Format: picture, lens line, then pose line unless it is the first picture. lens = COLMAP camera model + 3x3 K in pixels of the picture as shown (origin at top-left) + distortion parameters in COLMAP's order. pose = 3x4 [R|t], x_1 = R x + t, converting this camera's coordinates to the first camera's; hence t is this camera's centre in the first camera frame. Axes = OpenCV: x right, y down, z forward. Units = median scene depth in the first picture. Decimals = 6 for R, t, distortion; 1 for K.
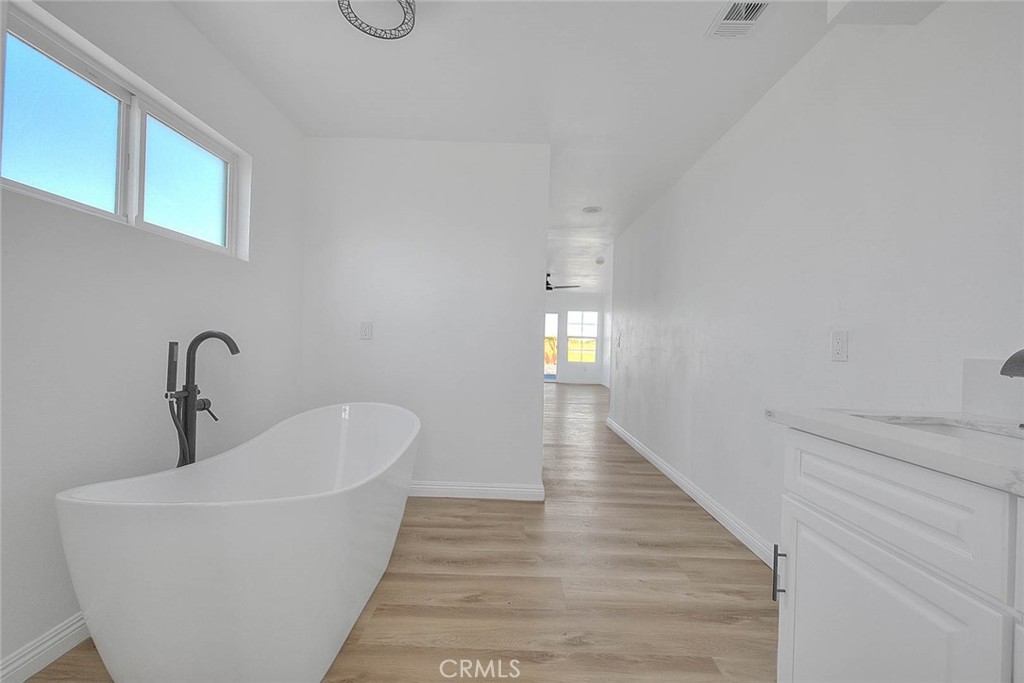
lens RADIAL K [[414.6, 0, 508.1], [0, 414.6, 341.5], [0, 0, 1]] dist [0.000349, -0.000625]
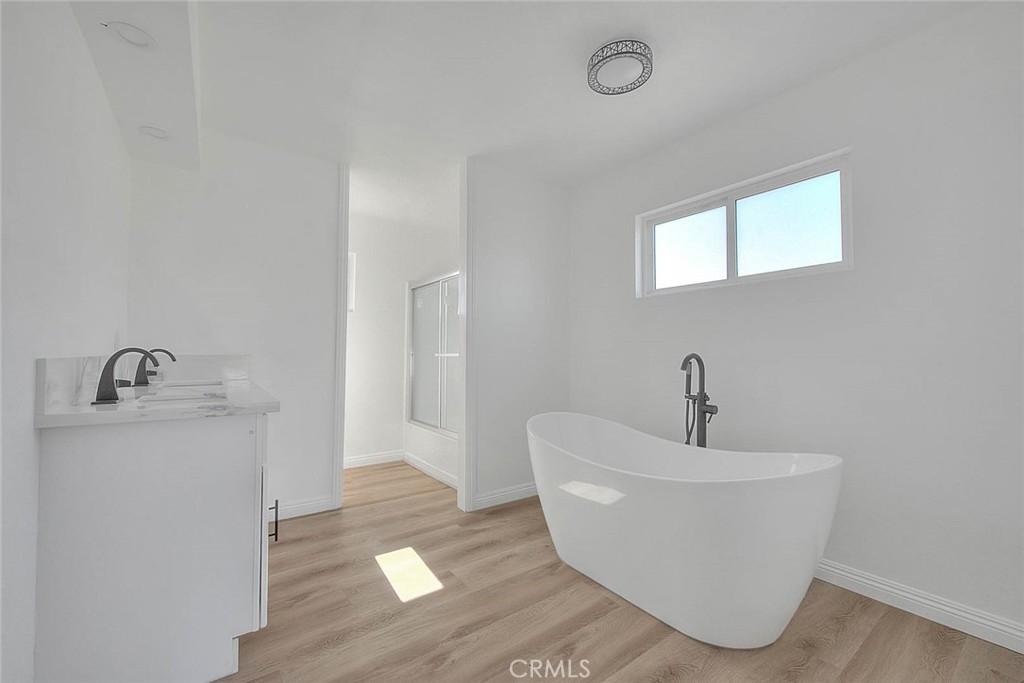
lens RADIAL K [[414.6, 0, 508.1], [0, 414.6, 341.5], [0, 0, 1]] dist [0.000349, -0.000625]
pose [[-0.802300, -0.050989, -0.594739, 0.478107], [-0.026338, 0.998399, -0.050067, 0.015758], [0.596340, -0.024505, -0.802358, 1.390676]]
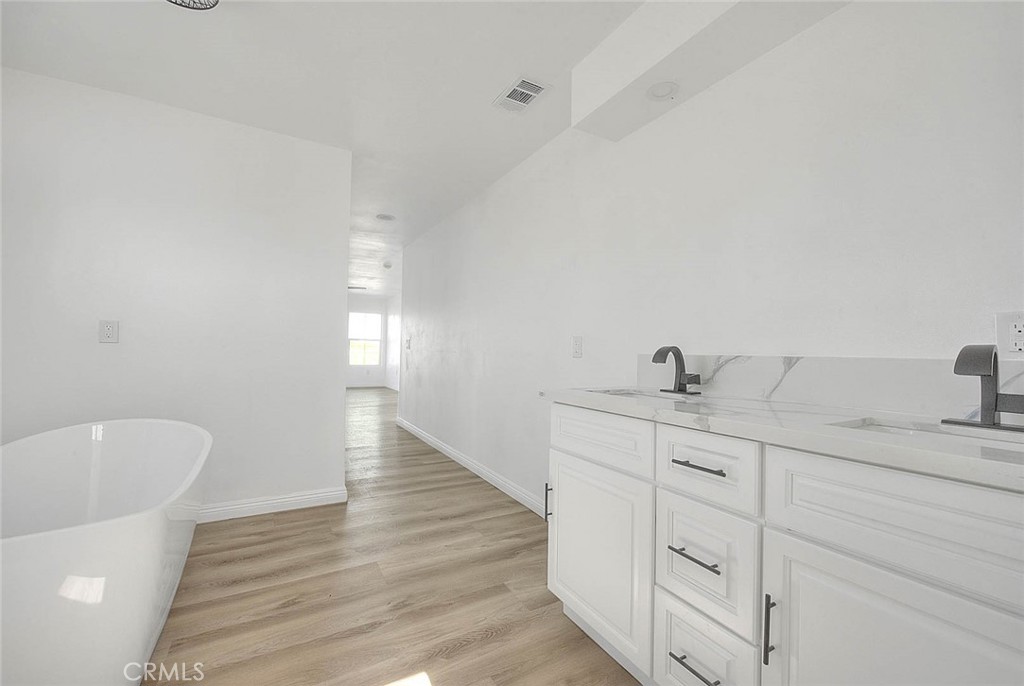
lens RADIAL K [[414.6, 0, 508.1], [0, 414.6, 343.0], [0, 0, 1]] dist [0.000349, -0.000625]
pose [[0.864570, -0.002480, 0.502506, -0.111086], [0.003592, 0.999993, -0.001245, -0.000882], [-0.502499, 0.002881, 0.864573, -0.106256]]
